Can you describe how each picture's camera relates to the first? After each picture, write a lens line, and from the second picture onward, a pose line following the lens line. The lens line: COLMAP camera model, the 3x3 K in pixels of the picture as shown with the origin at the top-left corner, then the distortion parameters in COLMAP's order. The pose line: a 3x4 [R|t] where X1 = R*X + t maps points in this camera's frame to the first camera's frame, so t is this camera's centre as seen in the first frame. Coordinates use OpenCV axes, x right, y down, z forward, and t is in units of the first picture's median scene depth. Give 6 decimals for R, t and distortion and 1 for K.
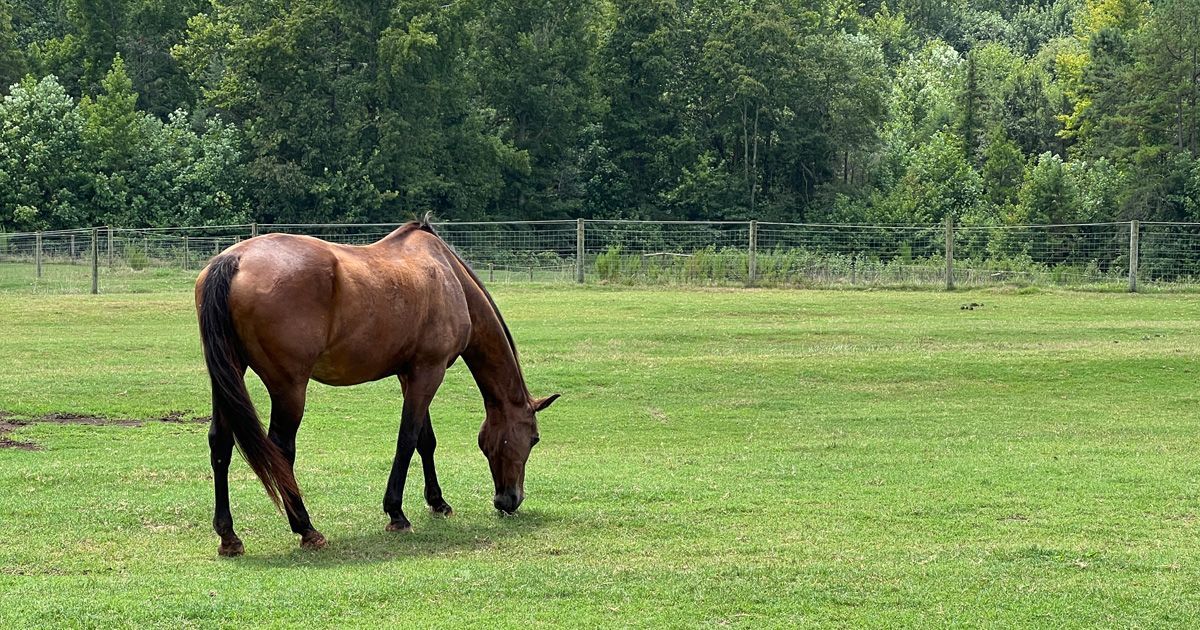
lens RADIAL K [[633.7, 0, 600.2], [0, 633.7, 325.3], [0, 0, 1]] dist [0.002494, 0.003288]
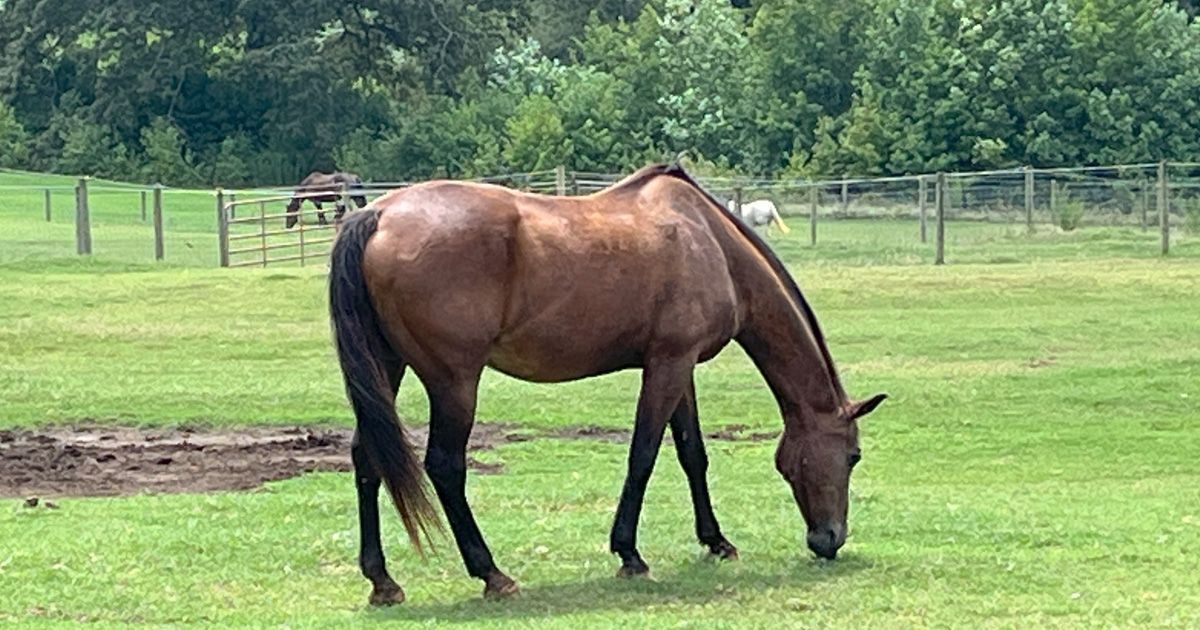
lens RADIAL K [[832.6, 0, 600.4], [0, 832.6, 308.4], [0, 0, 1]] dist [0.019640, -0.002710]
pose [[0.999114, 0.000874, -0.042084, -0.356452], [-0.000489, 0.999958, 0.009141, -0.002827], [0.042090, -0.009113, 0.999072, 0.017482]]
